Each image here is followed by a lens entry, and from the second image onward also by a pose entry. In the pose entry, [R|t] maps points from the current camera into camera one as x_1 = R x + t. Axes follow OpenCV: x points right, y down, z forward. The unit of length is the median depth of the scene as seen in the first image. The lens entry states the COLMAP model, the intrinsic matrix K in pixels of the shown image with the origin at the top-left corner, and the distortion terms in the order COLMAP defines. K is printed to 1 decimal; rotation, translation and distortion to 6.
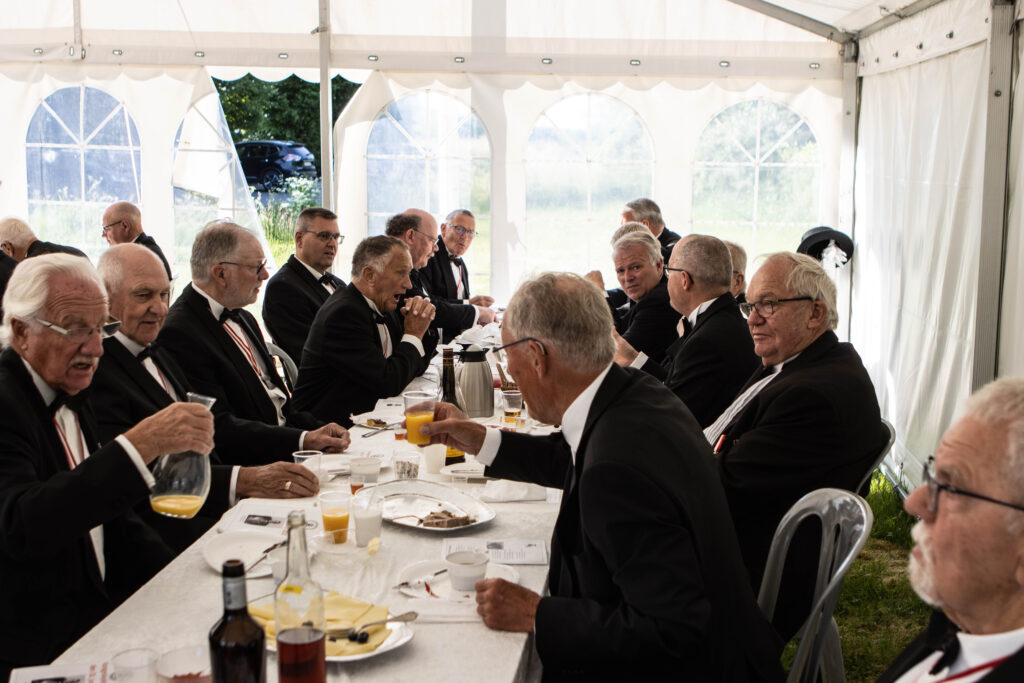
lens RADIAL K [[1261.3, 0, 512.0], [0, 1261.3, 341.5], [0, 0, 1]] dist [-0.179139, 0.038574]
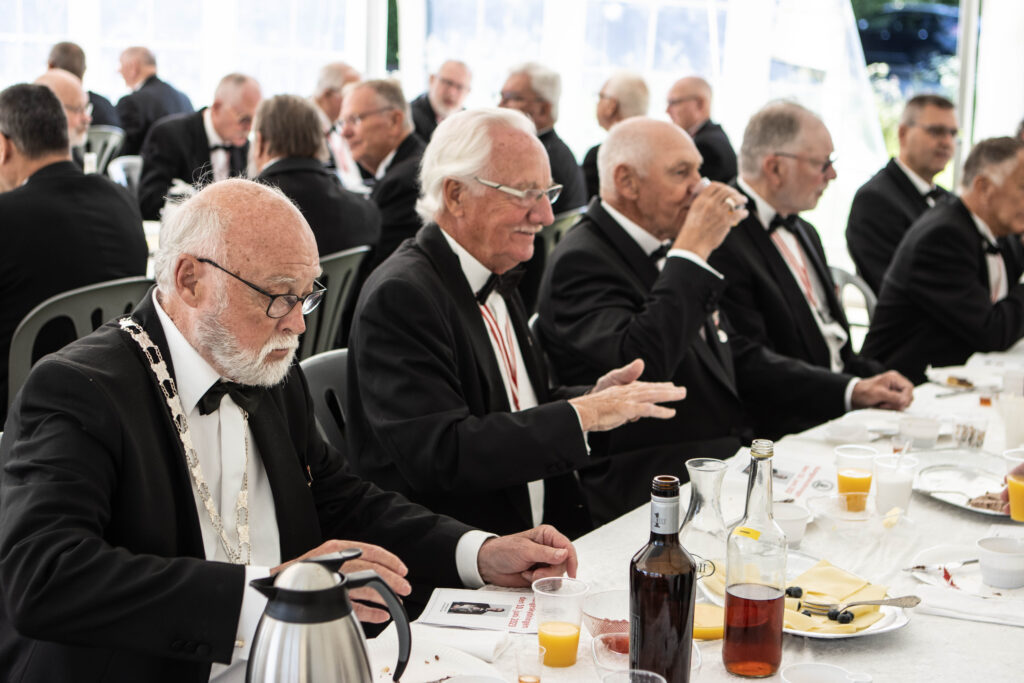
lens RADIAL K [[1913.4, 0, 512.0], [0, 1913.4, 341.5], [0, 0, 1]] dist [0.038057, -2.163374]
pose [[0.902580, 0.094621, -0.419995, 0.126771], [-0.089187, 0.995481, 0.032607, 0.028271], [0.421182, 0.008028, 0.906940, -0.137486]]
